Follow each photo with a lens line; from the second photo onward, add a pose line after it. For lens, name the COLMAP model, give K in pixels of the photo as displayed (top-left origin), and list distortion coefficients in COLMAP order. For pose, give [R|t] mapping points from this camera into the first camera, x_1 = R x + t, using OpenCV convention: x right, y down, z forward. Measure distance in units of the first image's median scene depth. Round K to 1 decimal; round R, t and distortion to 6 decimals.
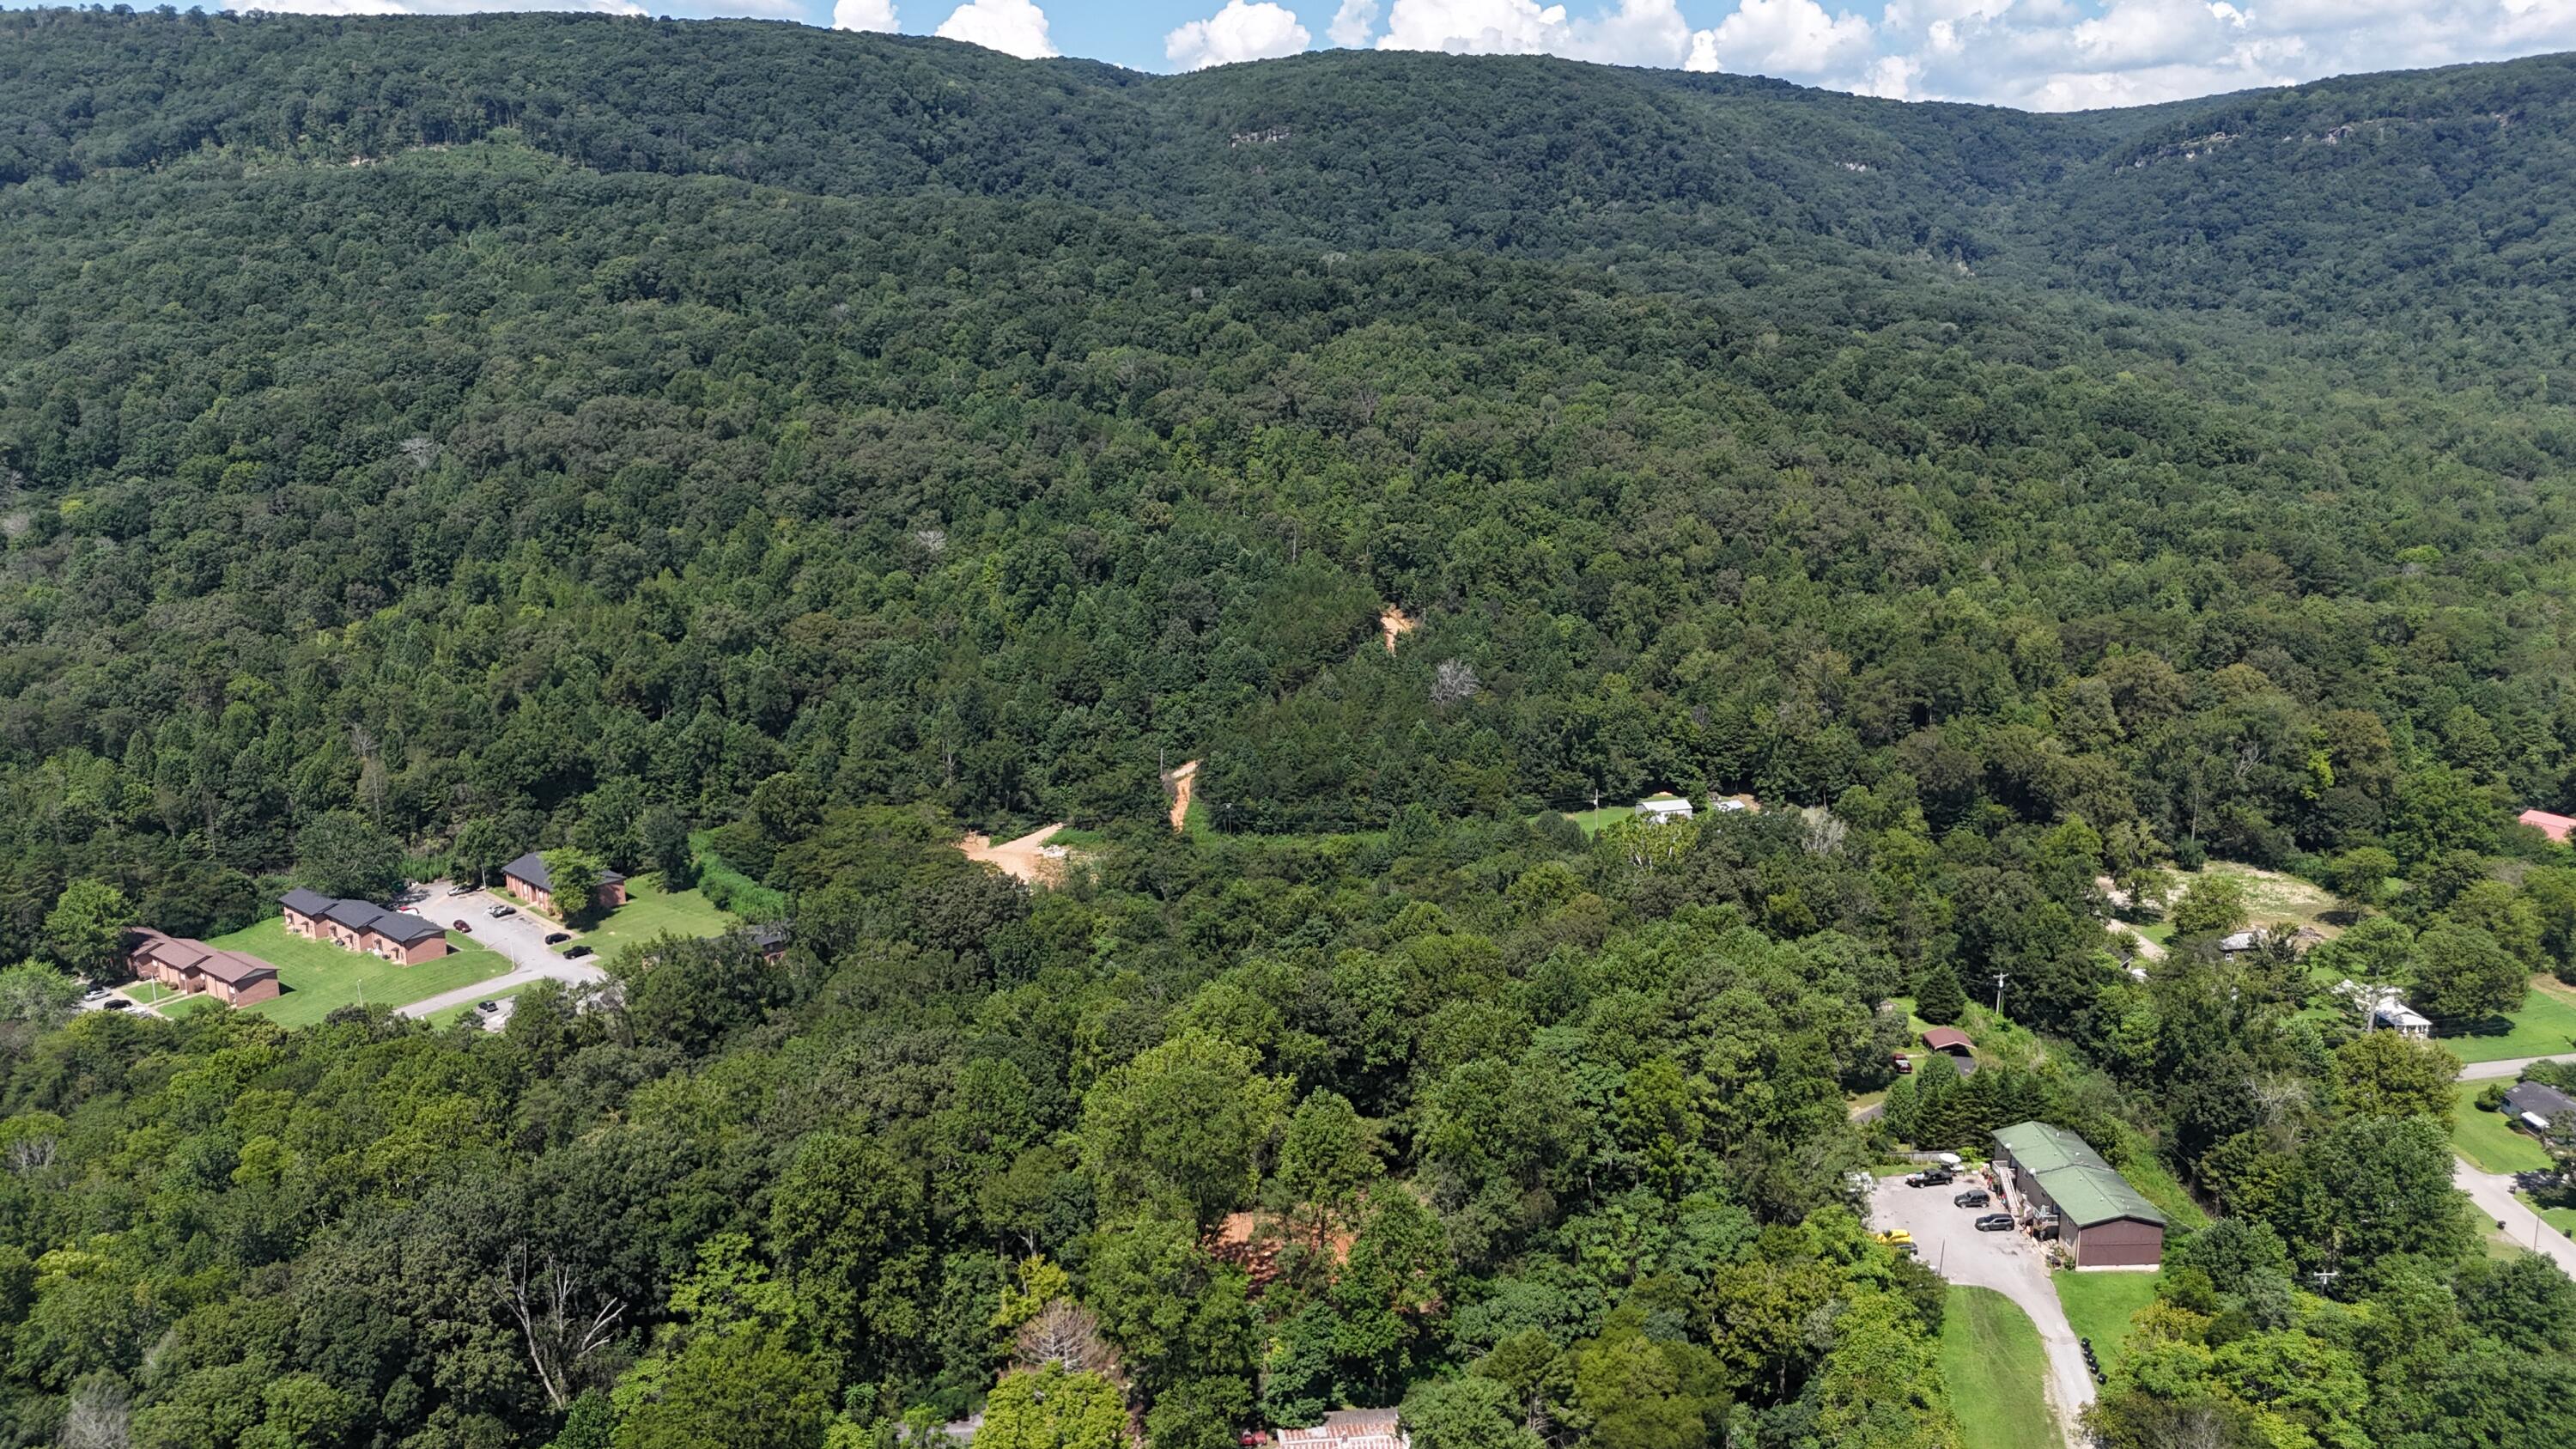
lens RADIAL K [[1903.3, 0, 1297.0], [0, 1903.3, 722.2], [0, 0, 1]] dist [0.069858, -0.064141]
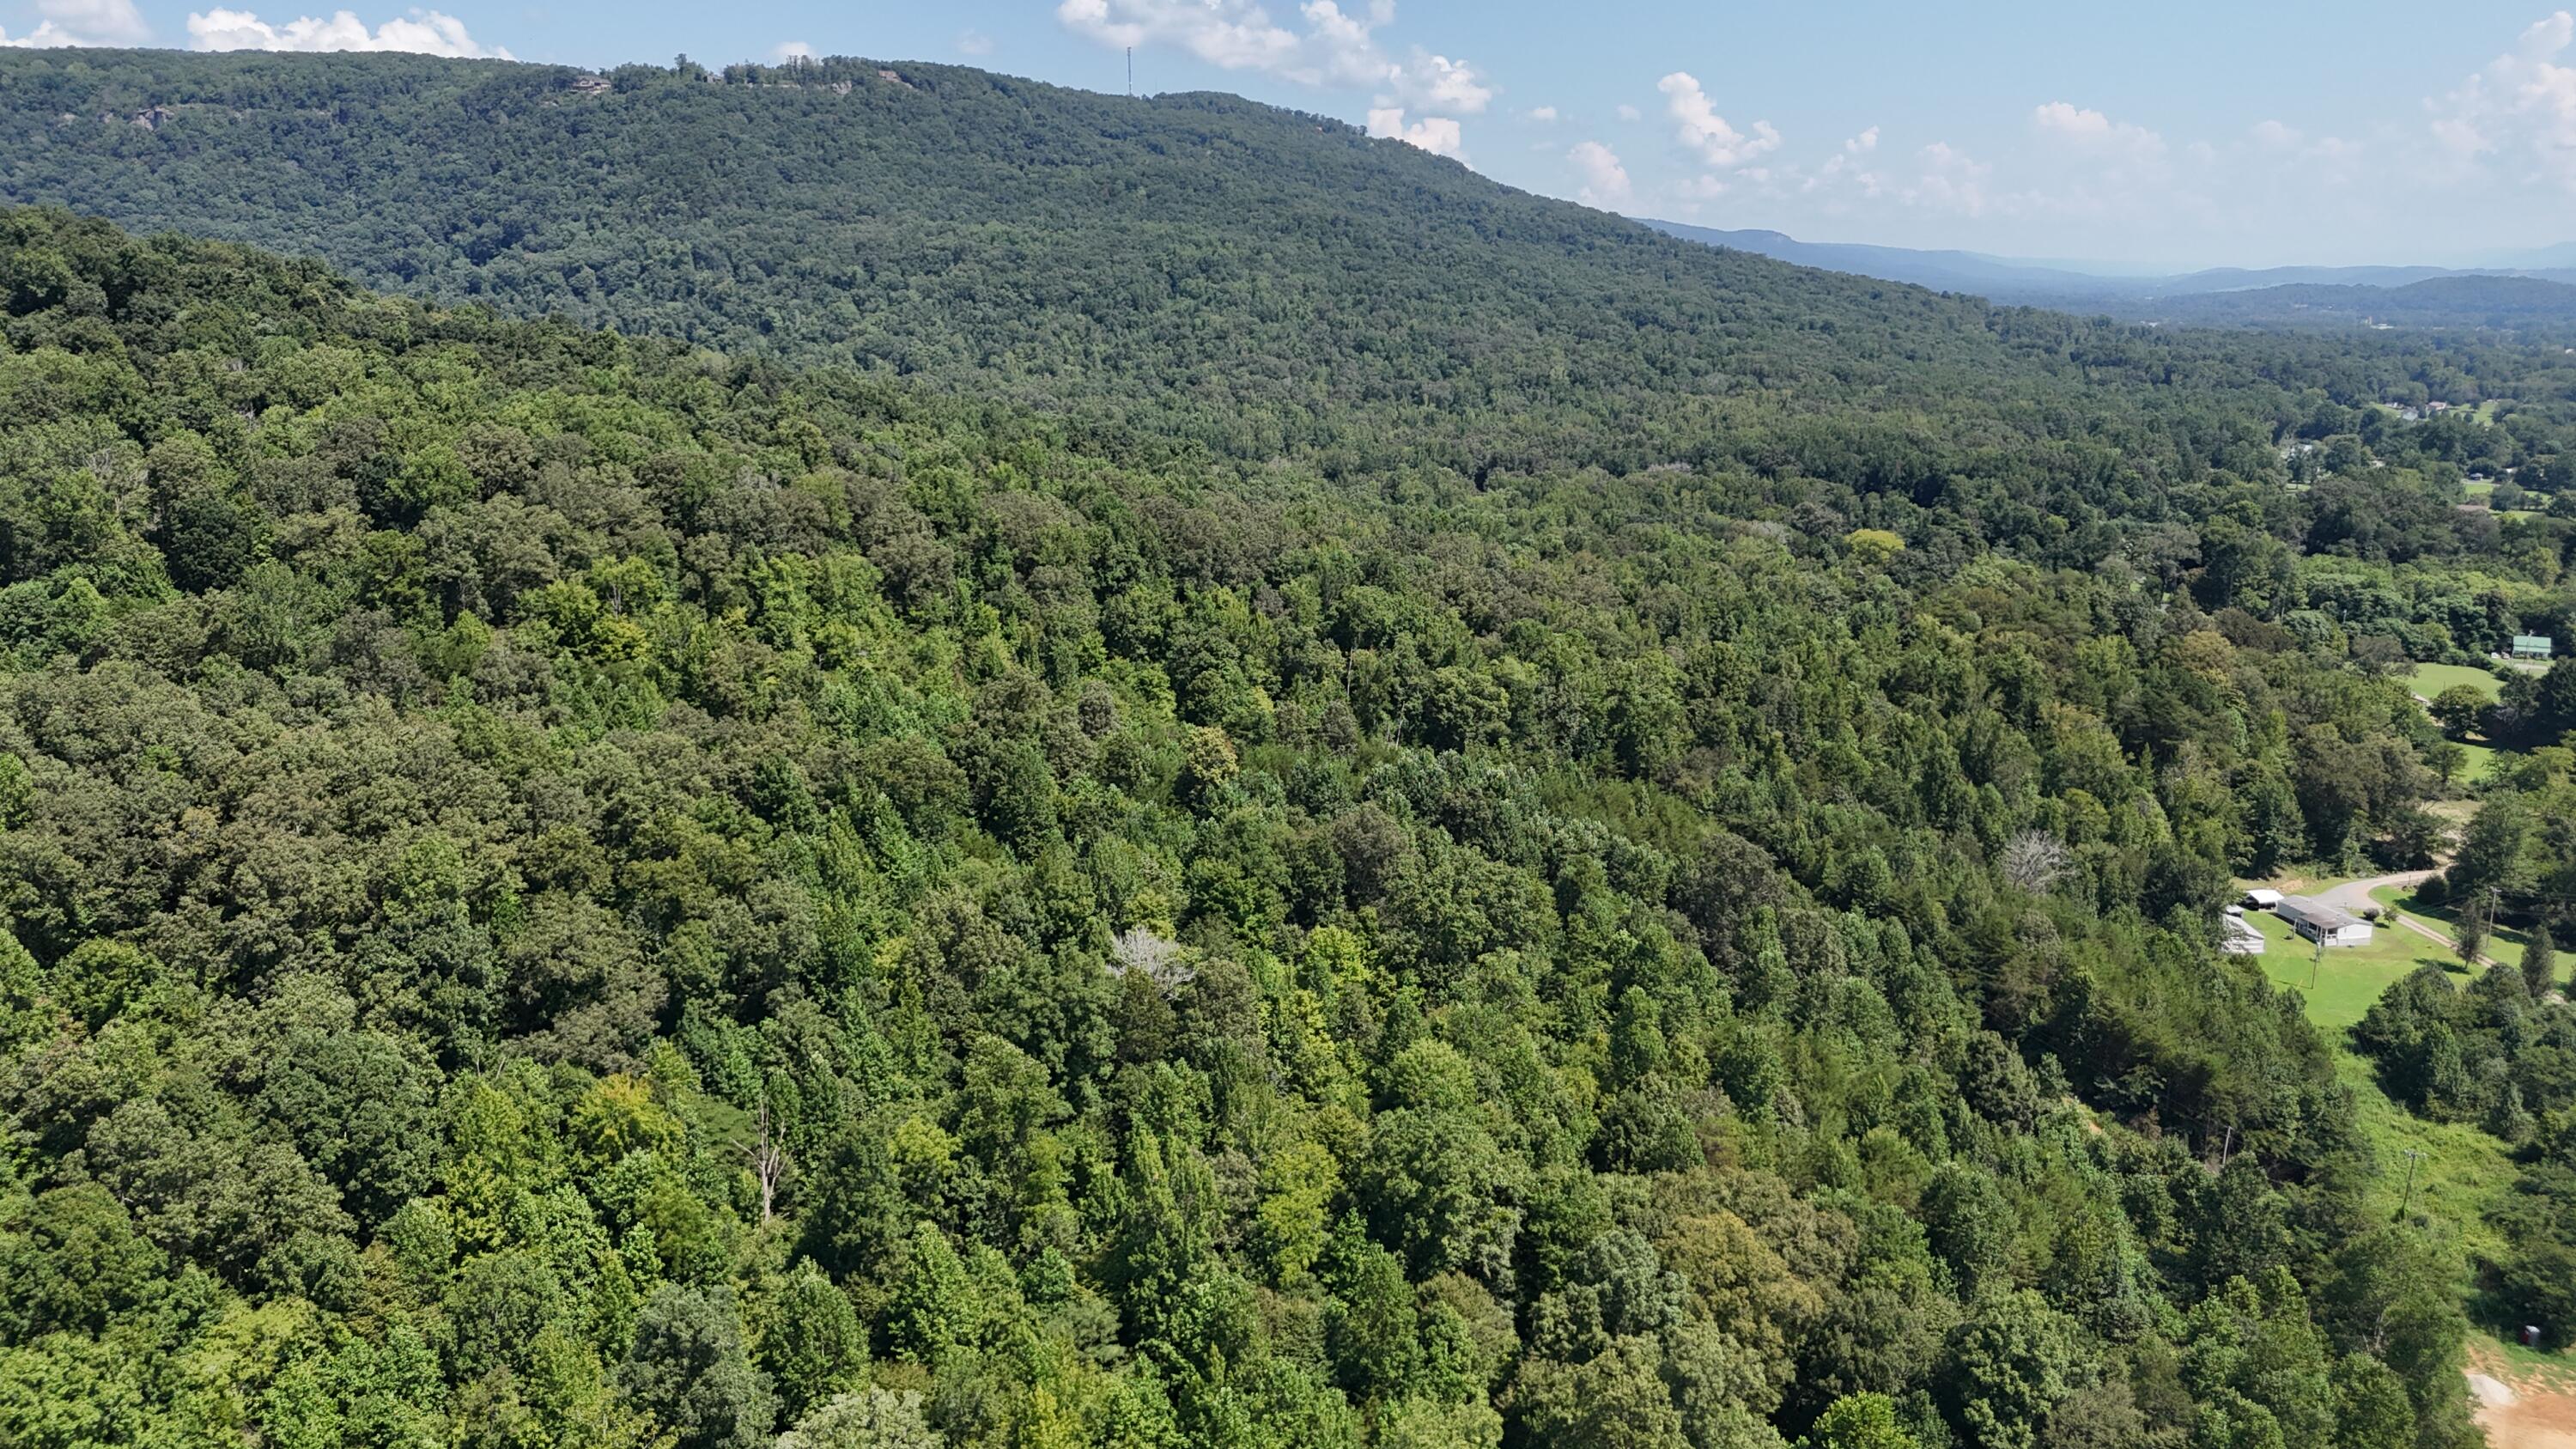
lens RADIAL K [[1903.3, 0, 1292.7], [0, 1903.3, 729.3], [0, 0, 1]] dist [0.069858, -0.064141]
pose [[0.318645, -0.212583, 0.923728, -0.427037], [0.213663, 0.965554, 0.148504, -0.163682], [-0.923479, 0.150046, 0.353090, 0.726986]]
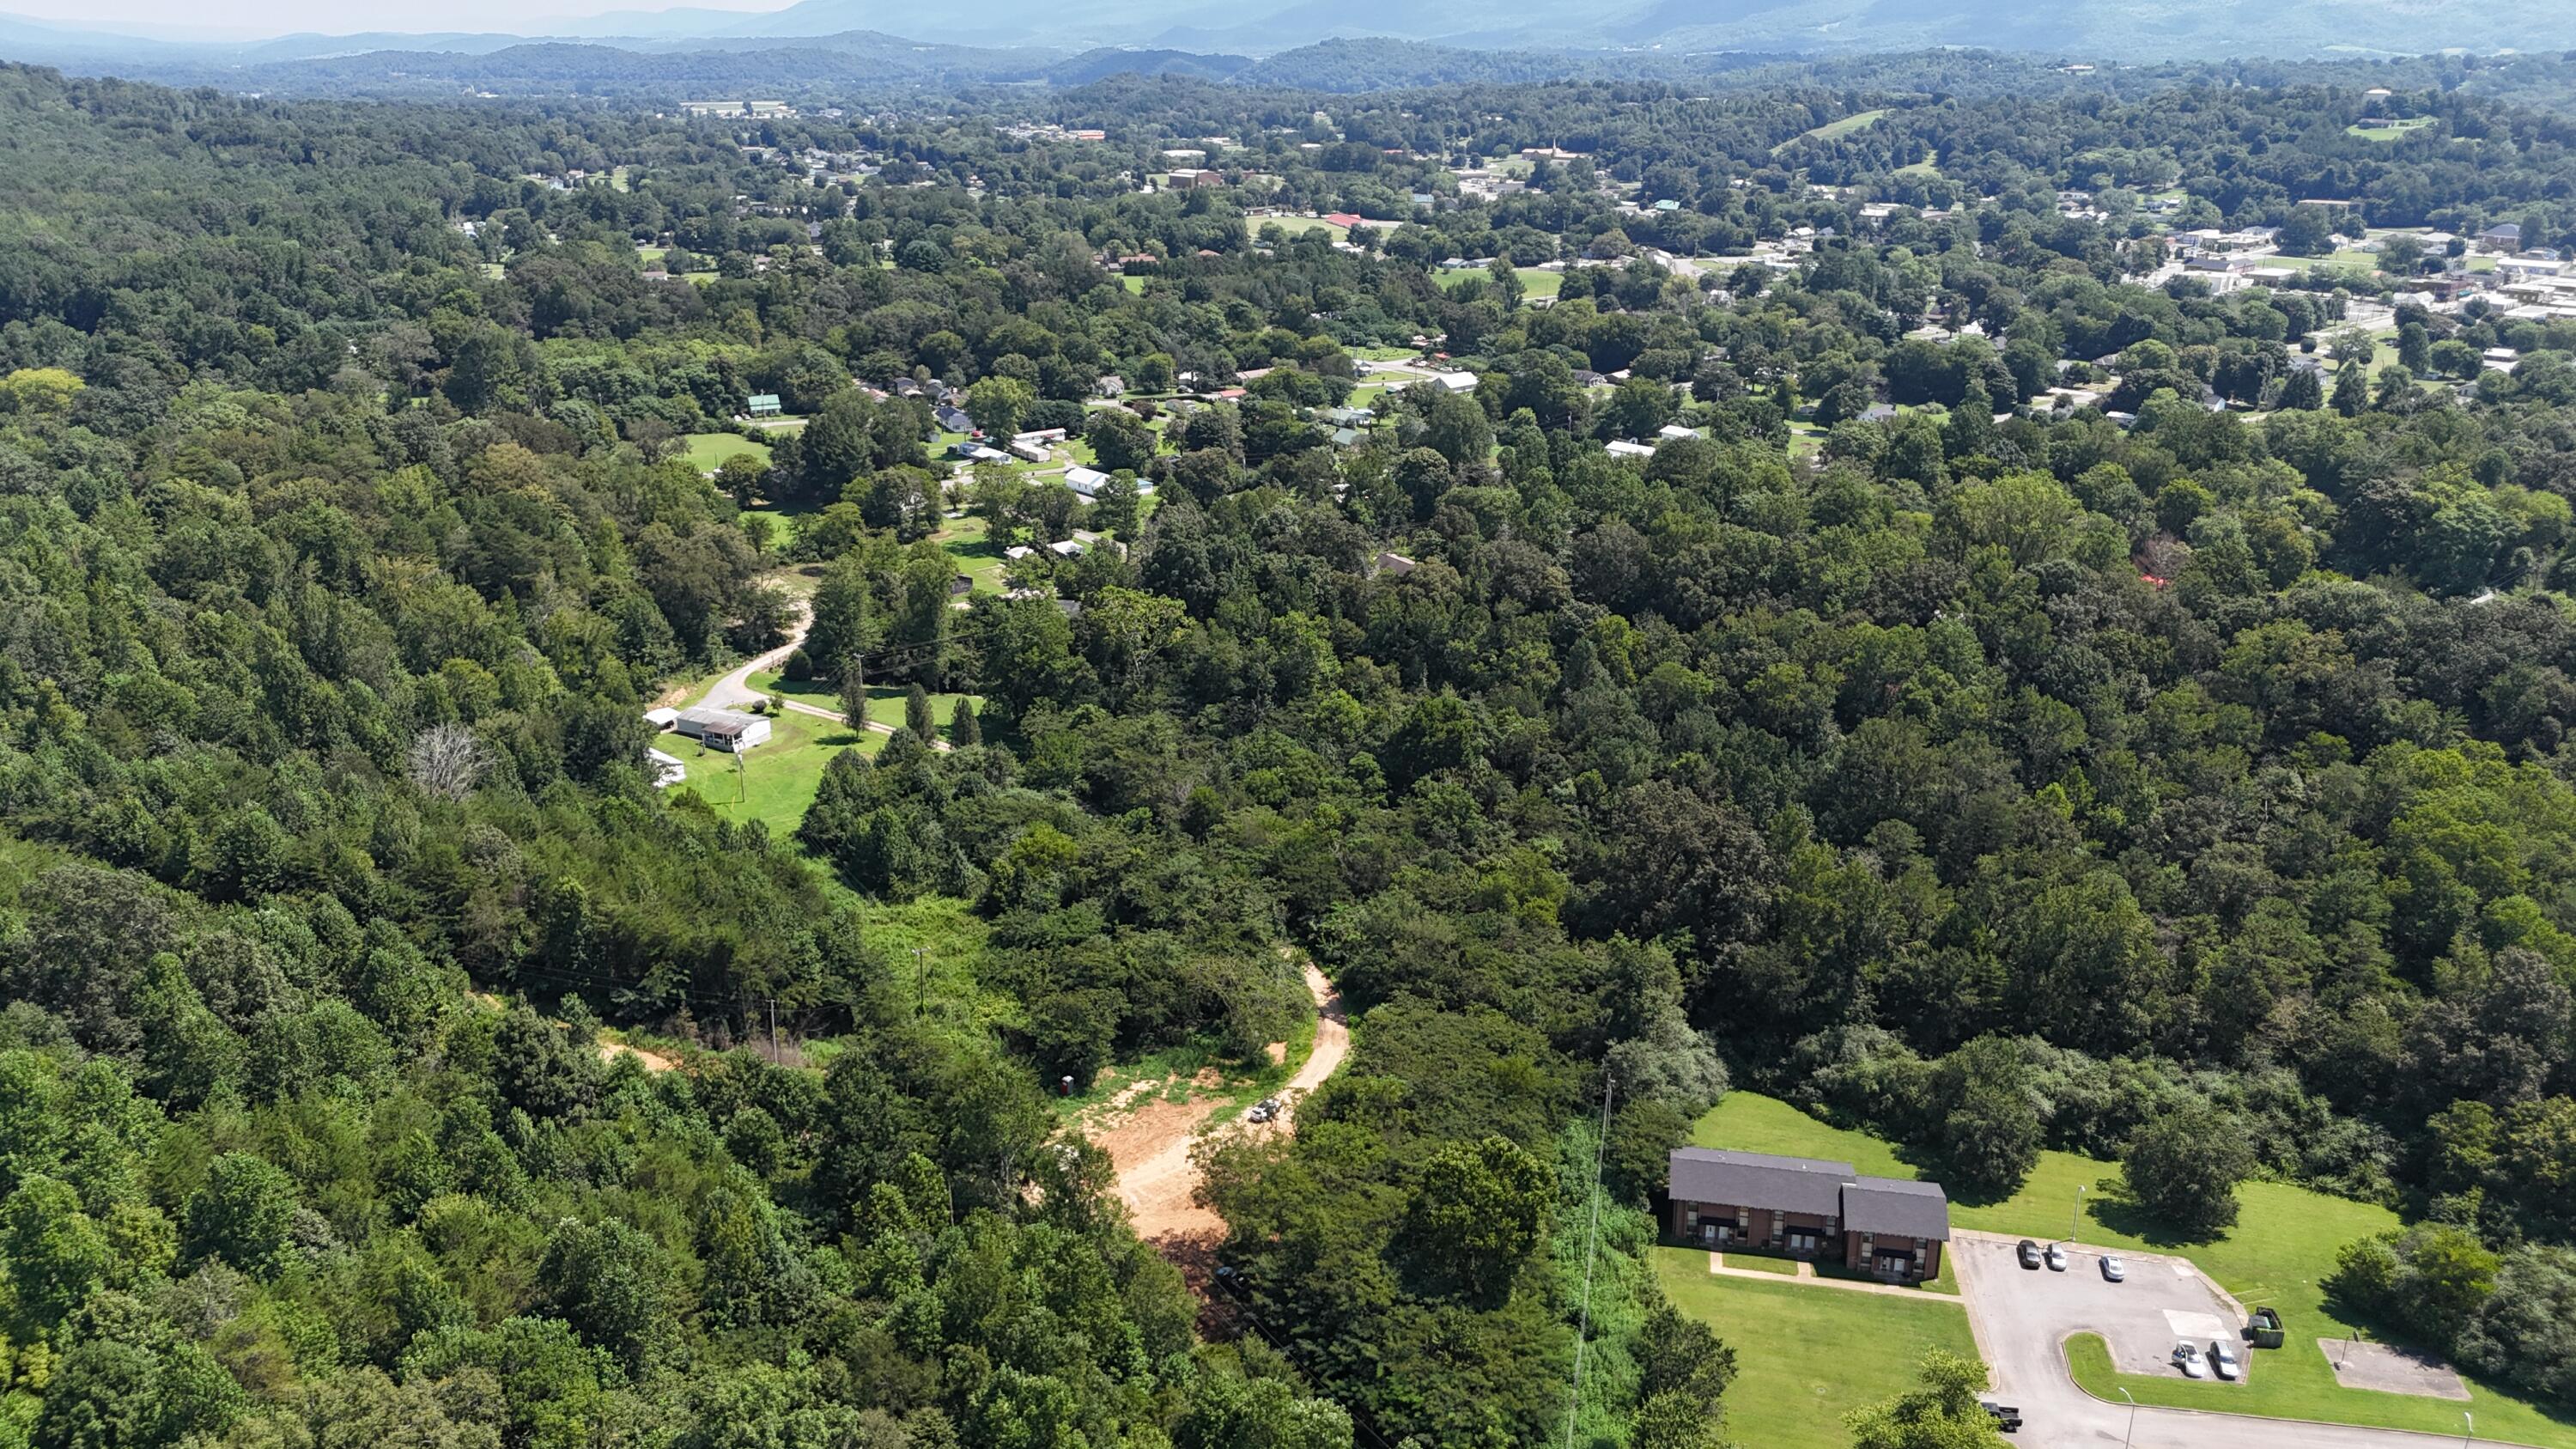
lens RADIAL K [[1903.3, 0, 1303.9], [0, 1903.3, 719.9], [0, 0, 1]] dist [0.069858, -0.064141]
pose [[-0.538455, -0.273361, 0.797082, -0.351573], [0.201614, 0.876651, 0.436846, -0.169750], [-0.818180, 0.395924, -0.416924, 0.748105]]
